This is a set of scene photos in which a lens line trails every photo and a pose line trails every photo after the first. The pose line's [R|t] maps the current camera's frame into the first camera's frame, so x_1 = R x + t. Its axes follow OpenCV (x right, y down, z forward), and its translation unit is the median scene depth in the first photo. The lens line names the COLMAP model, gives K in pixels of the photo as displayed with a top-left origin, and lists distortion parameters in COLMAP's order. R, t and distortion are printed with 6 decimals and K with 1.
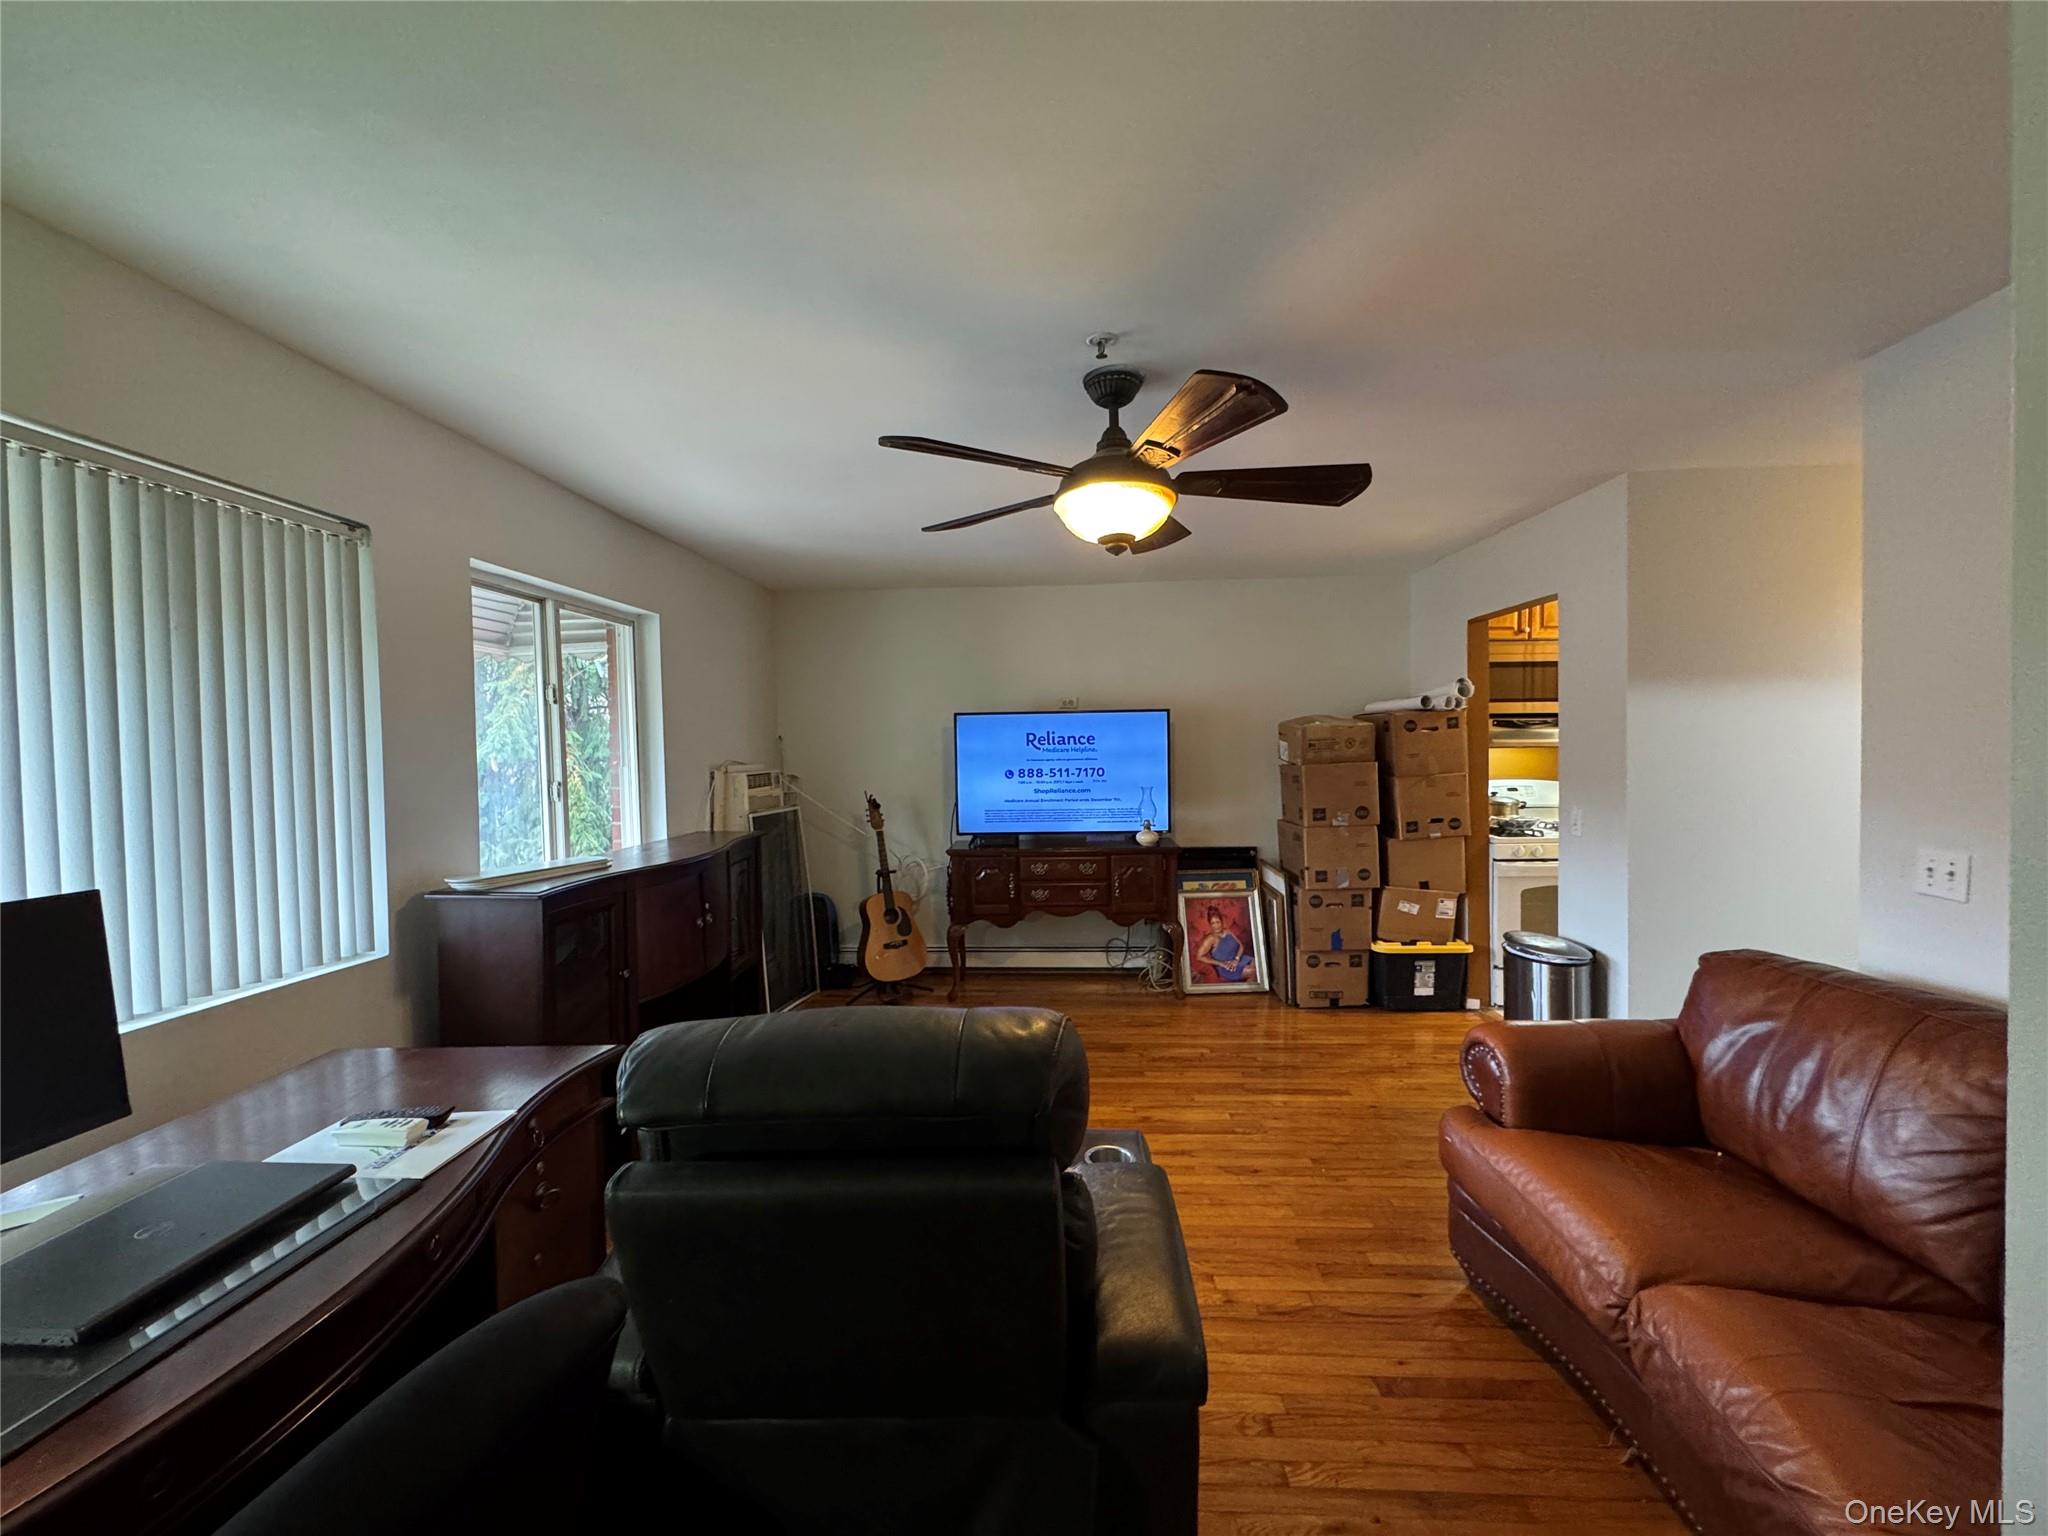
lens RADIAL K [[819.0, 0, 1024.0], [0, 819.0, 768.0], [0, 0, 1]] dist [-0.000886, -0.000005]
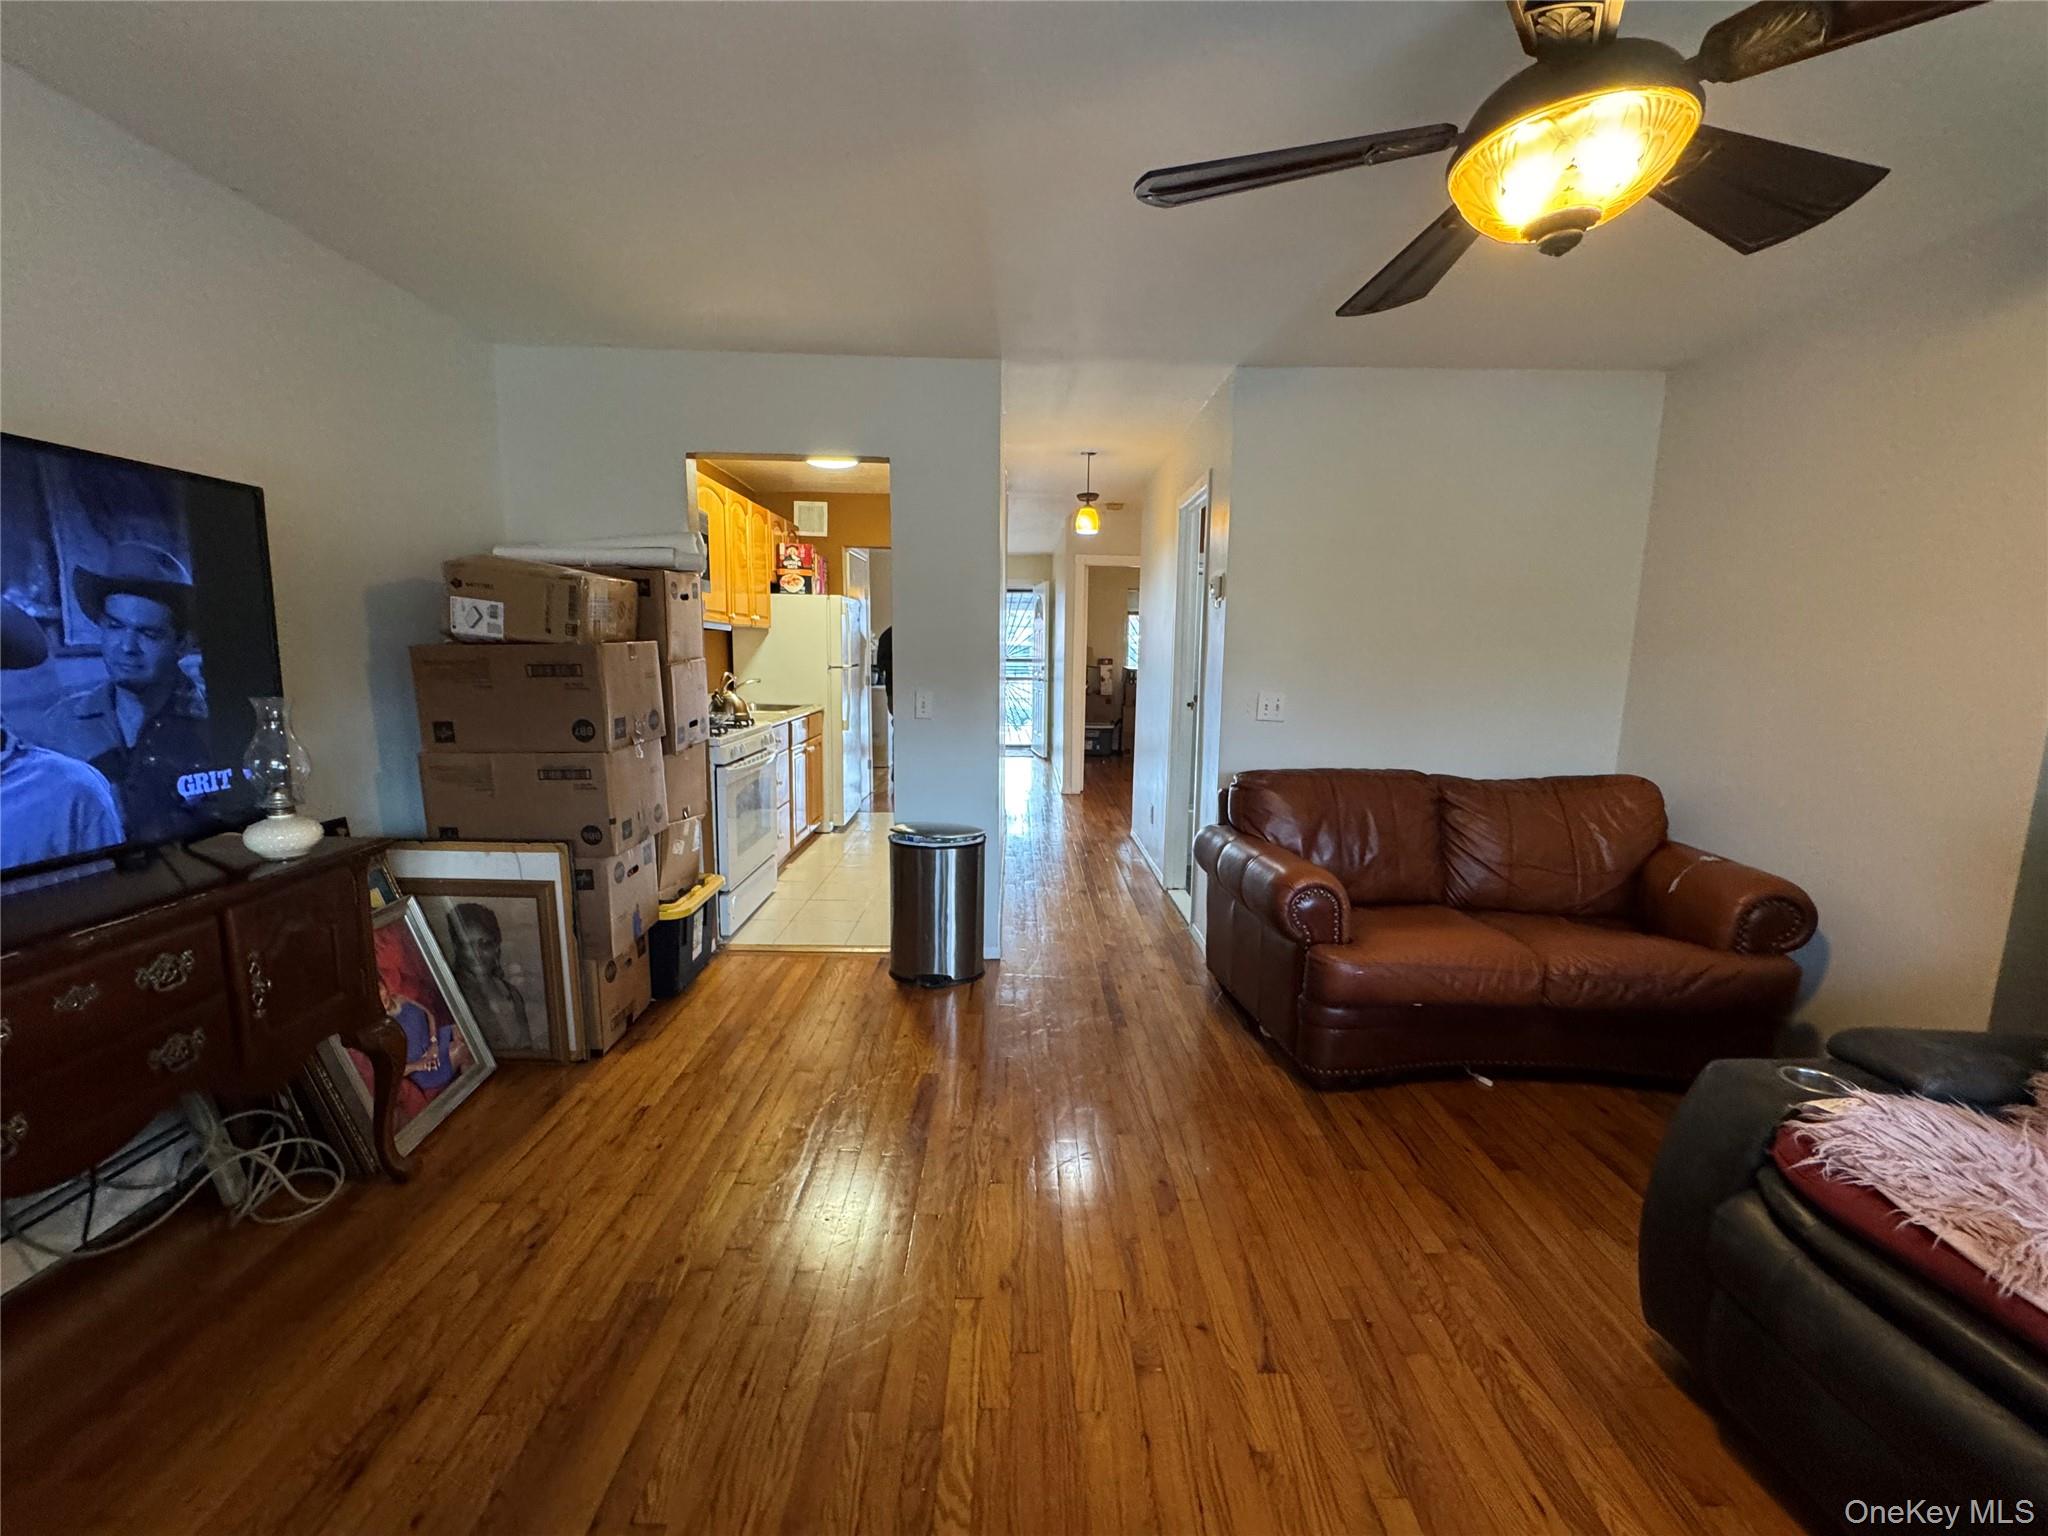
lens RADIAL K [[819.0, 0, 1024.0], [0, 819.0, 768.0], [0, 0, 1]] dist [-0.000886, -0.000005]
pose [[-0.061728, -0.127098, 0.989968, -0.390565], [0.017208, 0.991576, 0.128378, 0.019763], [-0.997945, 0.024960, -0.059020, 1.132984]]
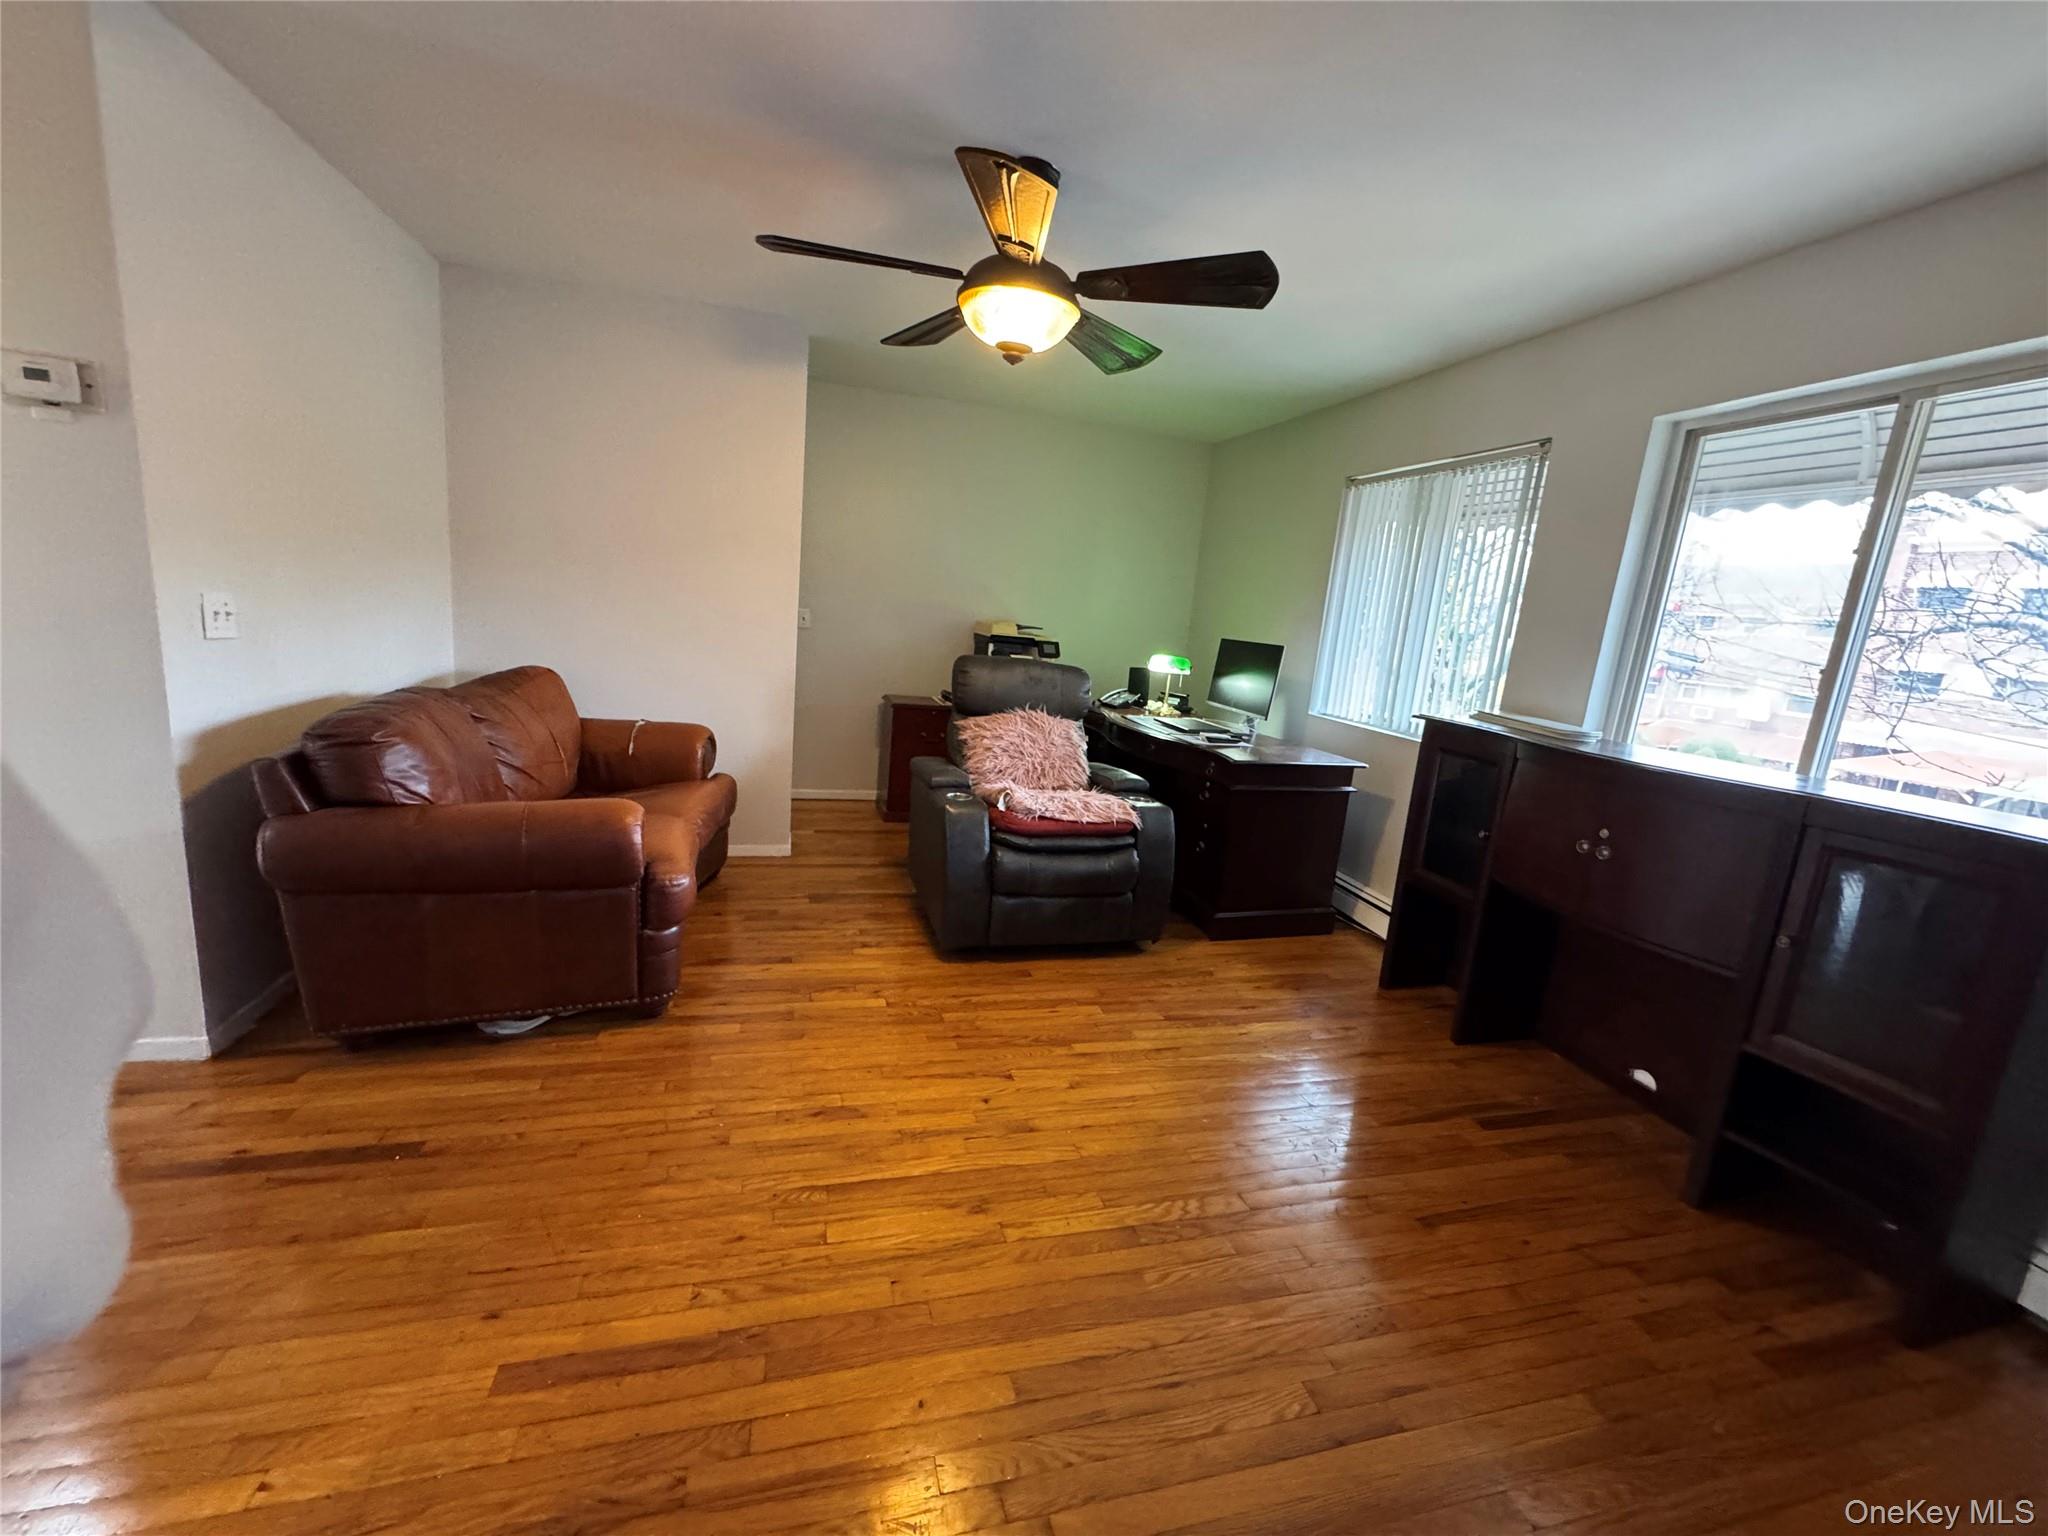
lens RADIAL K [[819.0, 0, 1024.0], [0, 819.0, 768.0], [0, 0, 1]] dist [-0.000886, -0.000005]
pose [[-0.943481, -0.004249, -0.331399, 0.346108], [-0.081693, 0.972047, 0.220114, 0.002132], [0.321200, 0.234747, -0.917455, 1.636824]]
